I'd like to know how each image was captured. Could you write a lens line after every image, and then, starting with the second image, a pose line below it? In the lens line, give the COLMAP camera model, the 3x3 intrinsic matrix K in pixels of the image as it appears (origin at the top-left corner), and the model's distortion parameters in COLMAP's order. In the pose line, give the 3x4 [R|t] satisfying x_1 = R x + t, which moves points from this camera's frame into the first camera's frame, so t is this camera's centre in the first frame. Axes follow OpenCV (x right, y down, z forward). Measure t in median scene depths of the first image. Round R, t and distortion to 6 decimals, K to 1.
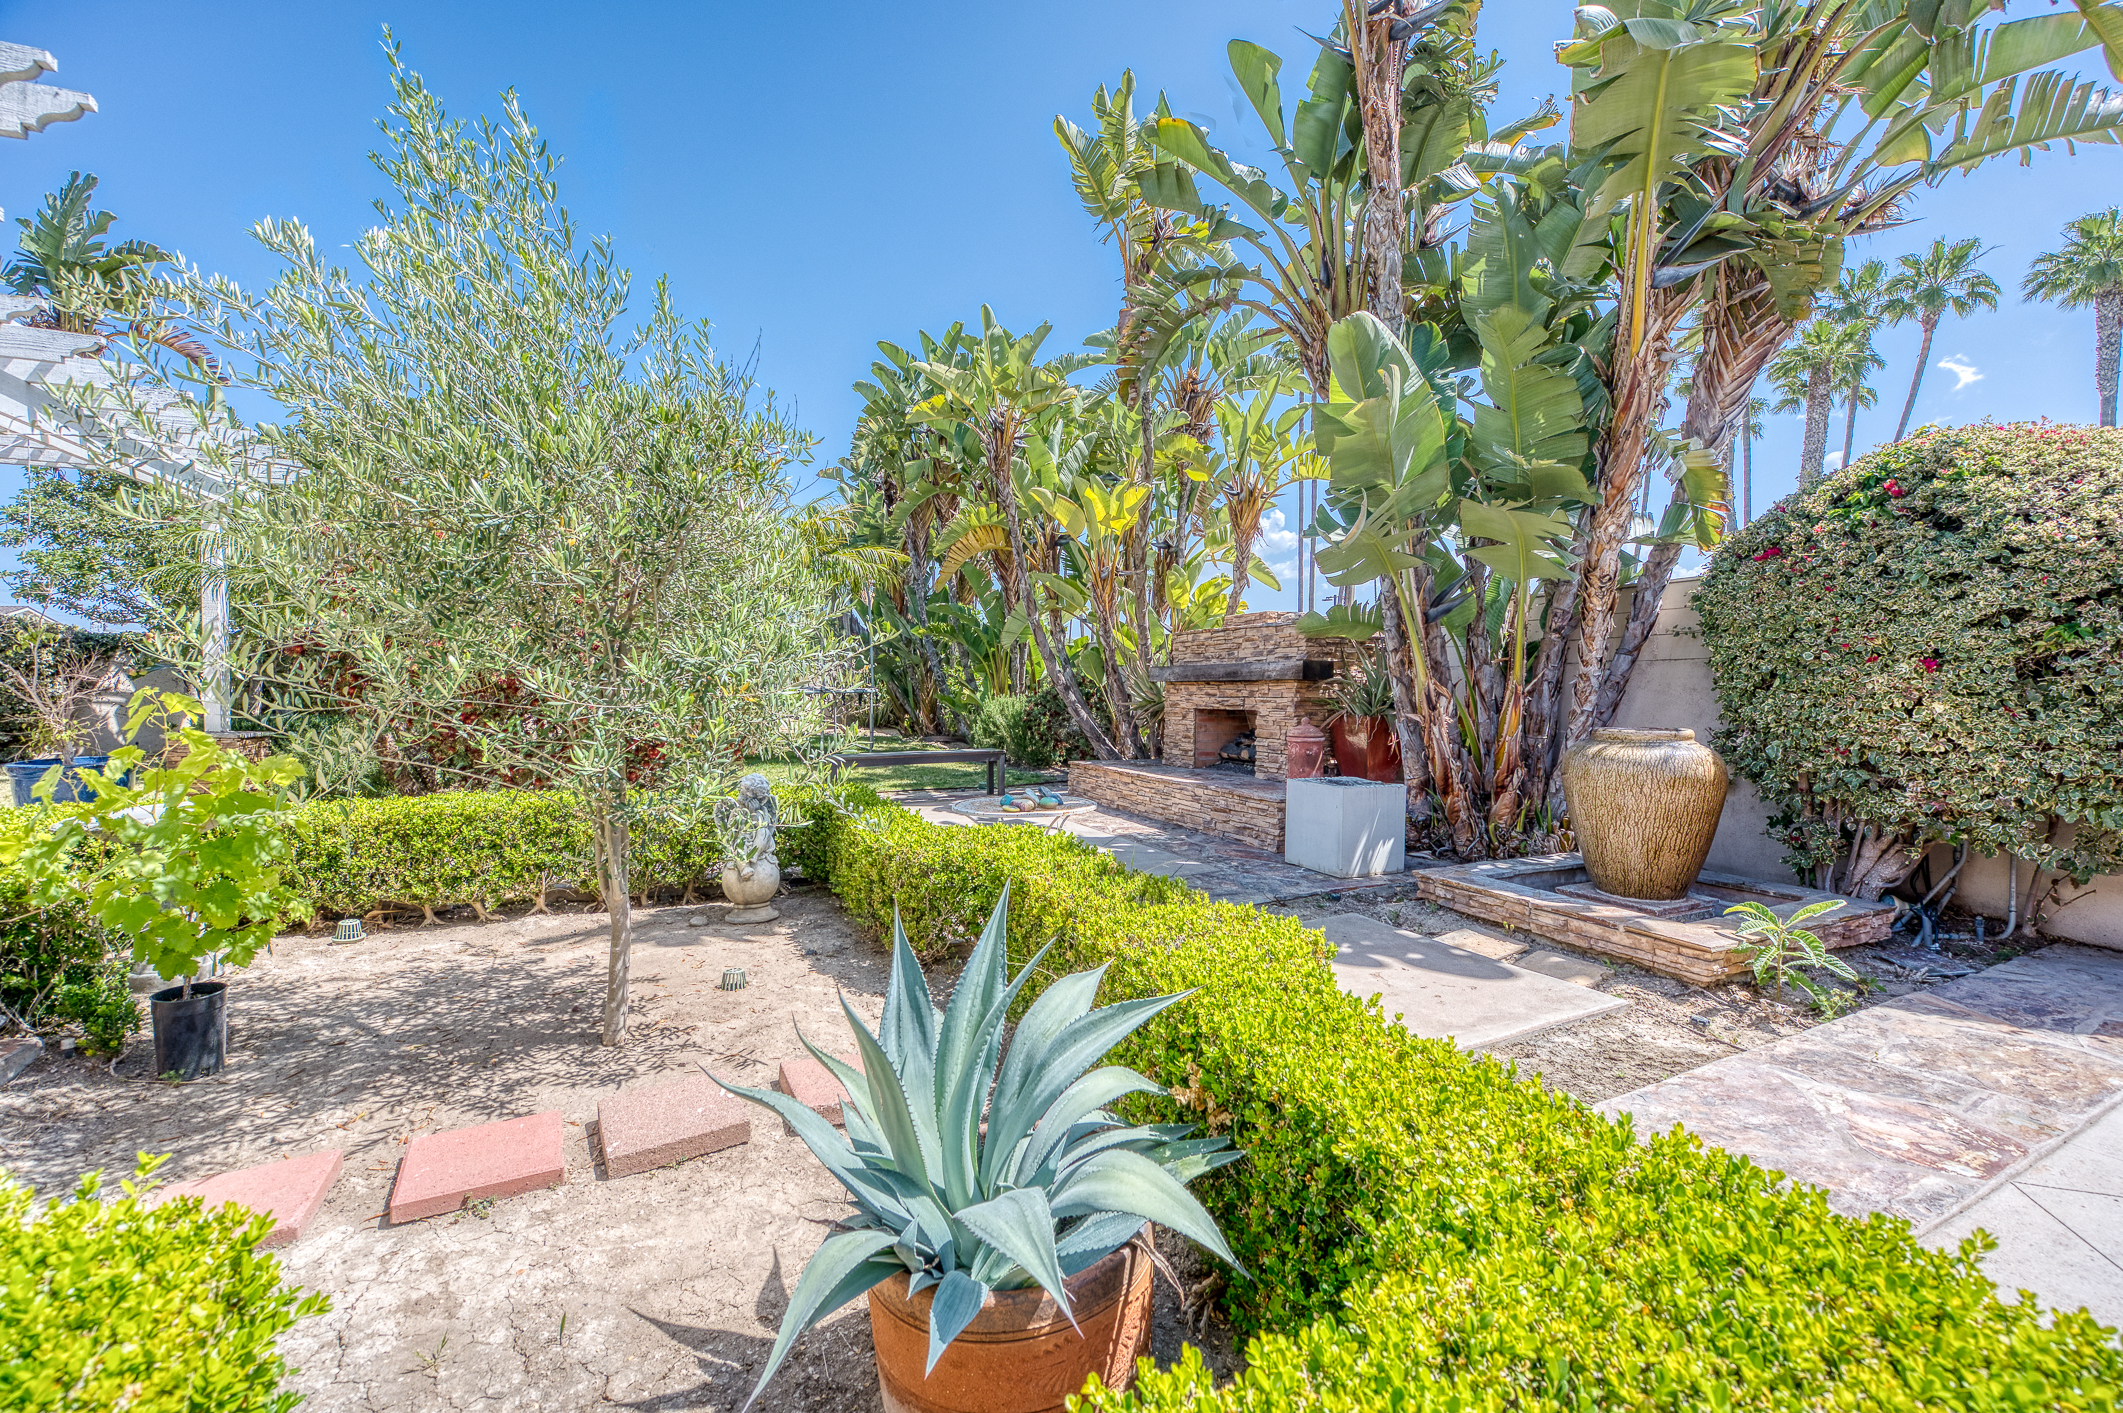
lens RADIAL K [[852.1, 0, 1060.3], [0, 852.1, 706.3], [0, 0, 1]] dist [-0.026140, -0.000847]
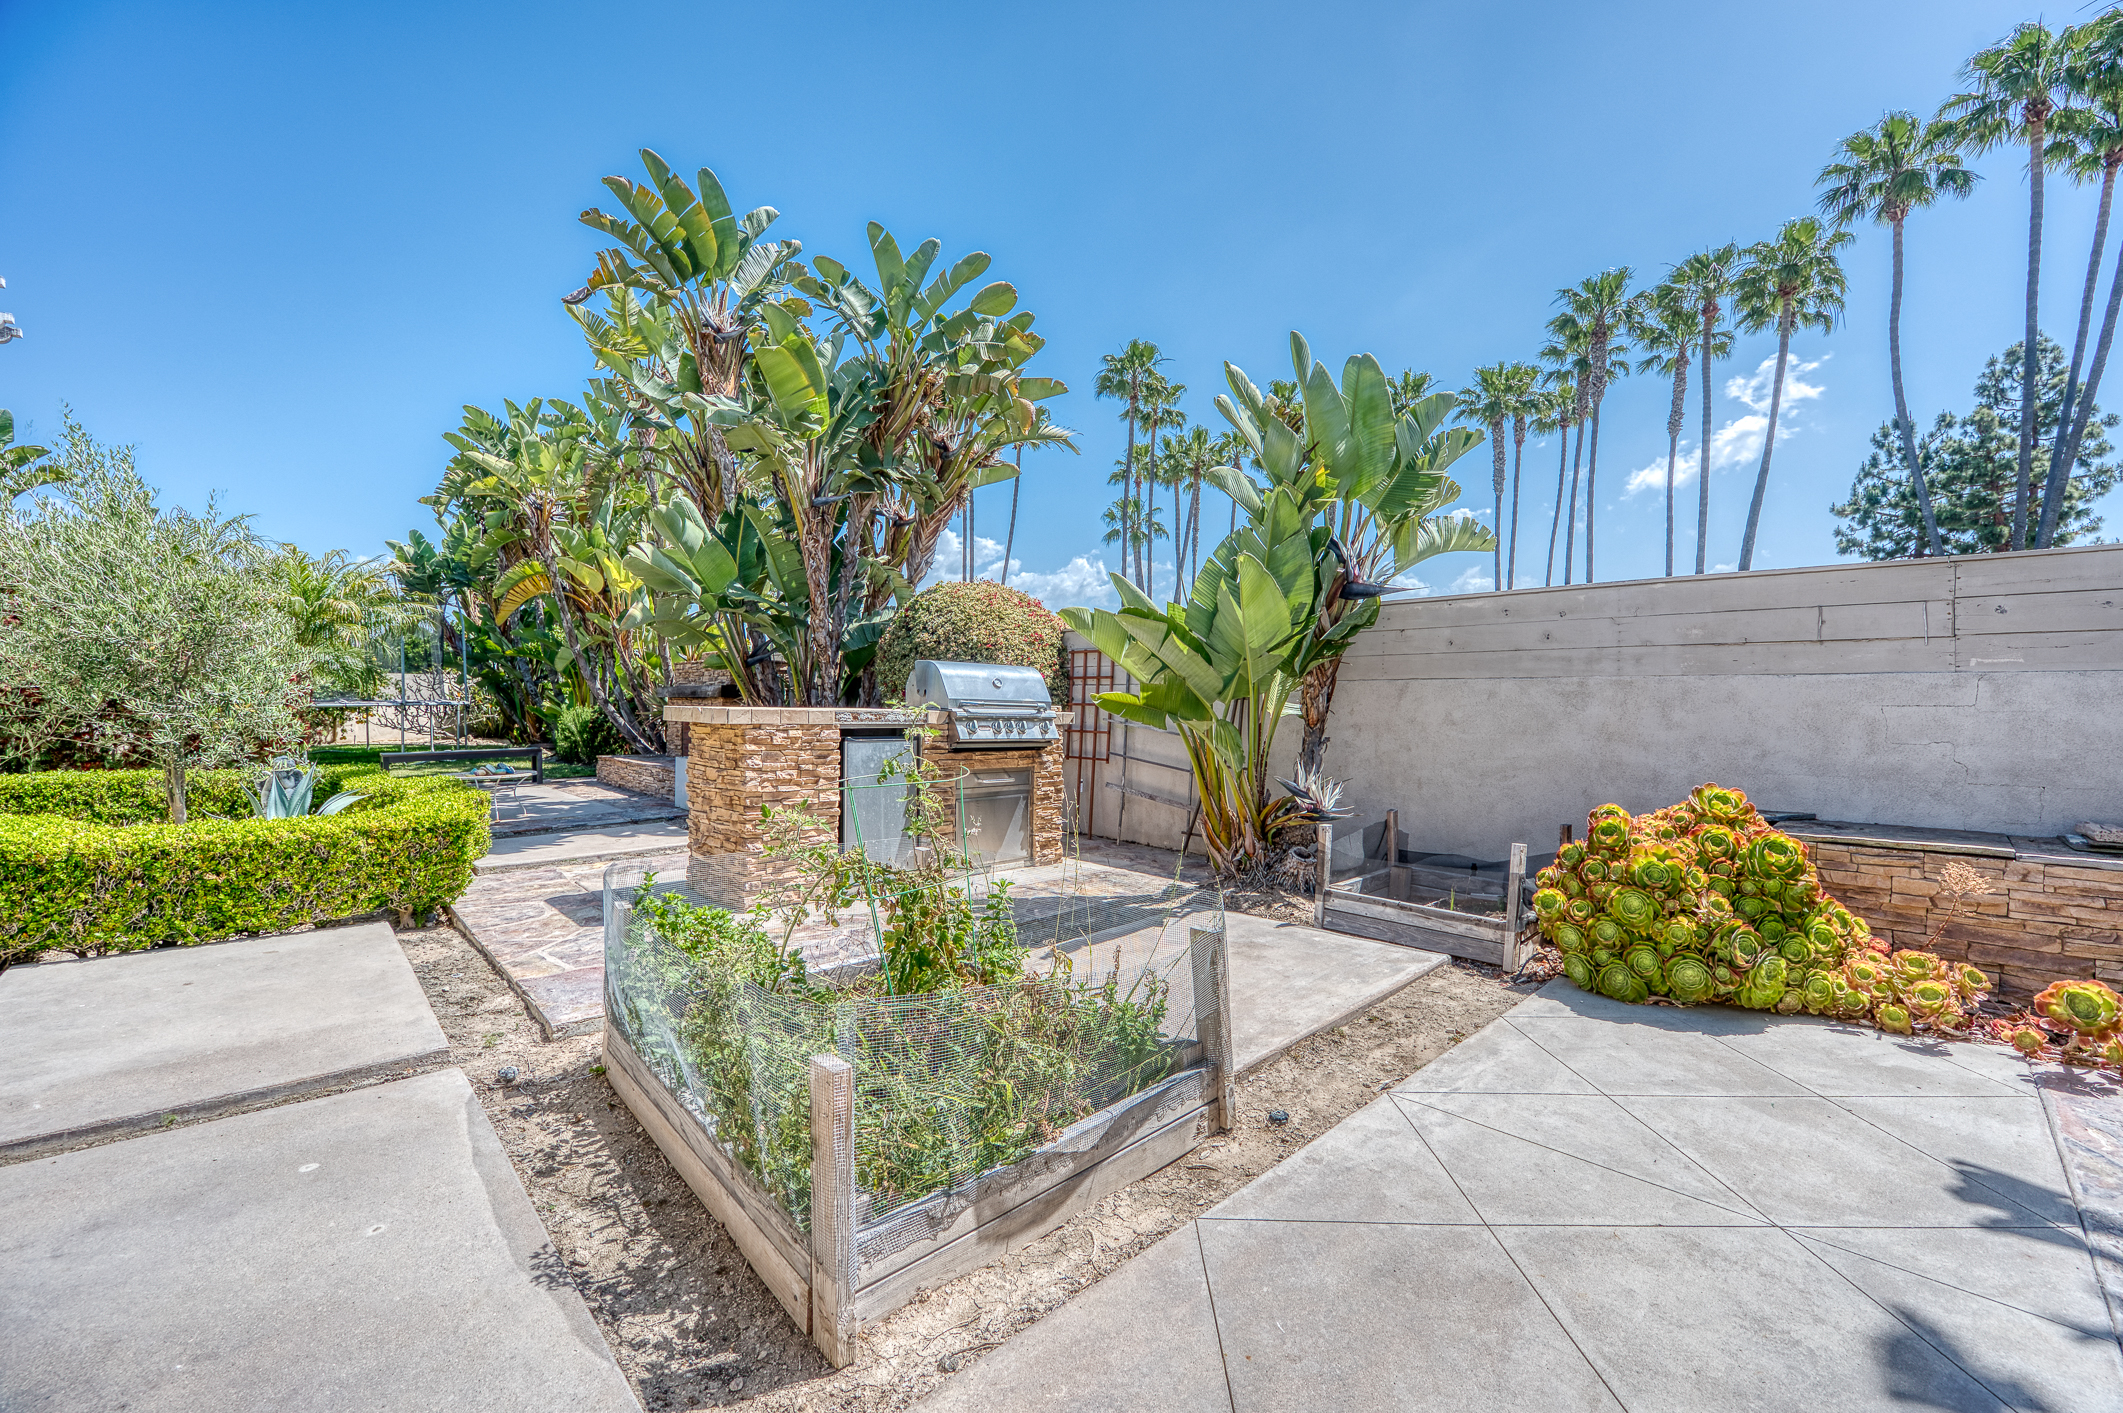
lens RADIAL K [[844.1, 0, 1061.5], [0, 844.1, 706.5], [0, 0, 1]] dist [-0.022243, -0.000329]
pose [[0.946729, -0.004860, 0.321996, 0.795670], [0.008351, 0.999920, -0.009461, 0.015460], [-0.321924, 0.011646, 0.946694, -1.456858]]
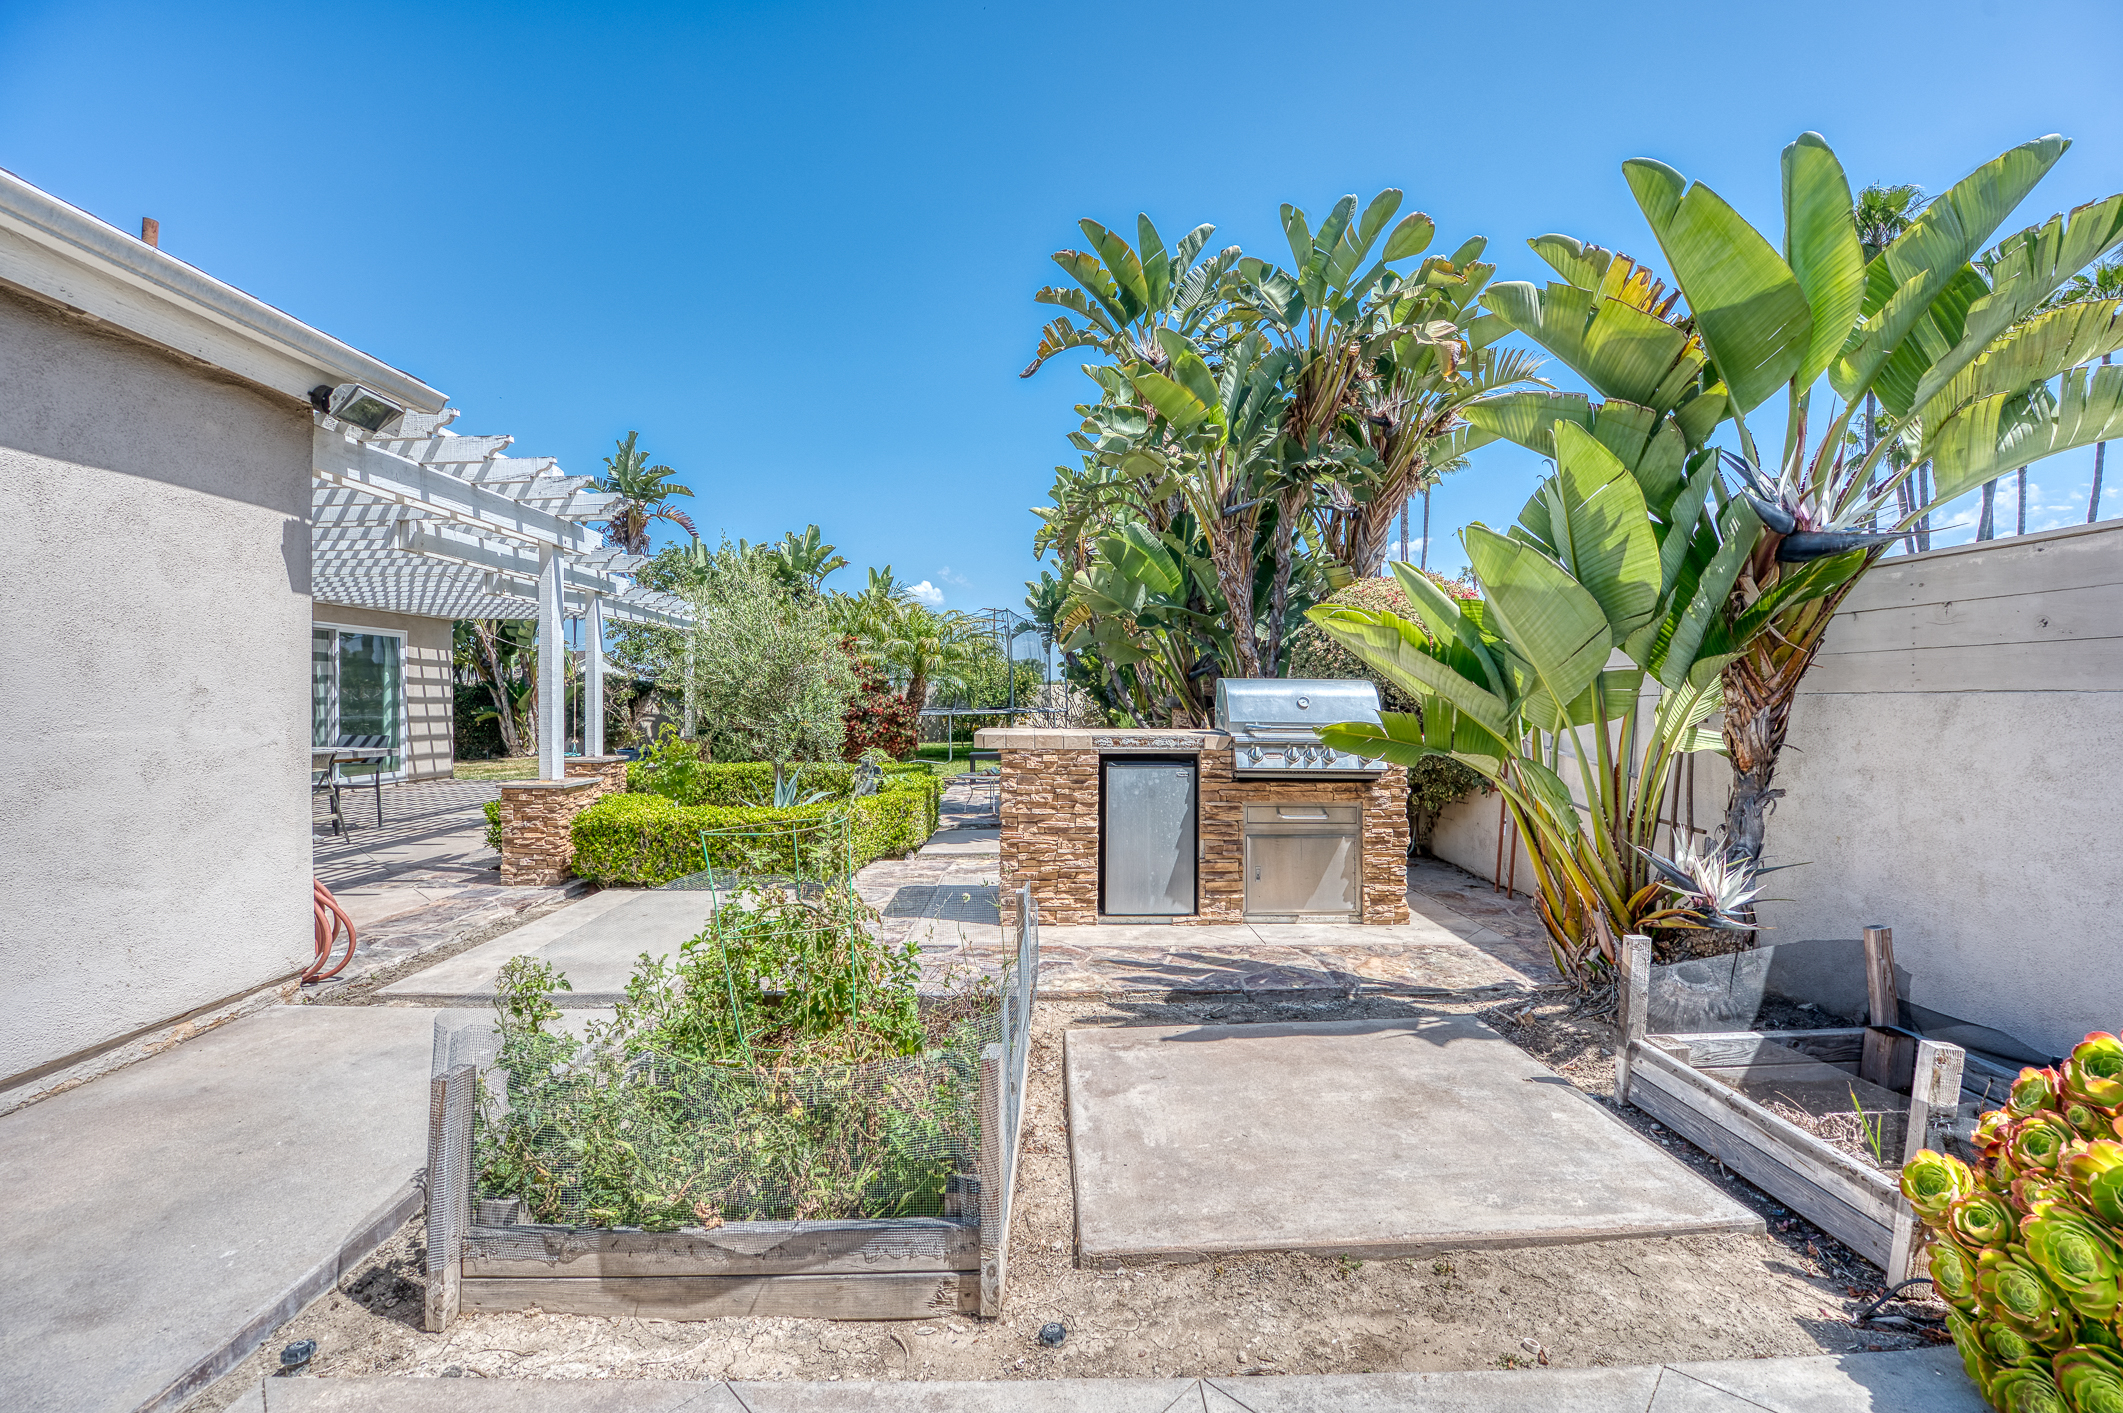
lens RADIAL K [[868.5, 0, 1086.3], [0, 868.5, 683.1], [0, 0, 1]] dist [-0.022379, -0.001275]
pose [[0.917991, -0.020056, -0.396095, 1.567065], [0.006176, 0.999322, -0.036285, -0.036813], [0.396554, 0.030863, 0.917492, -1.310237]]
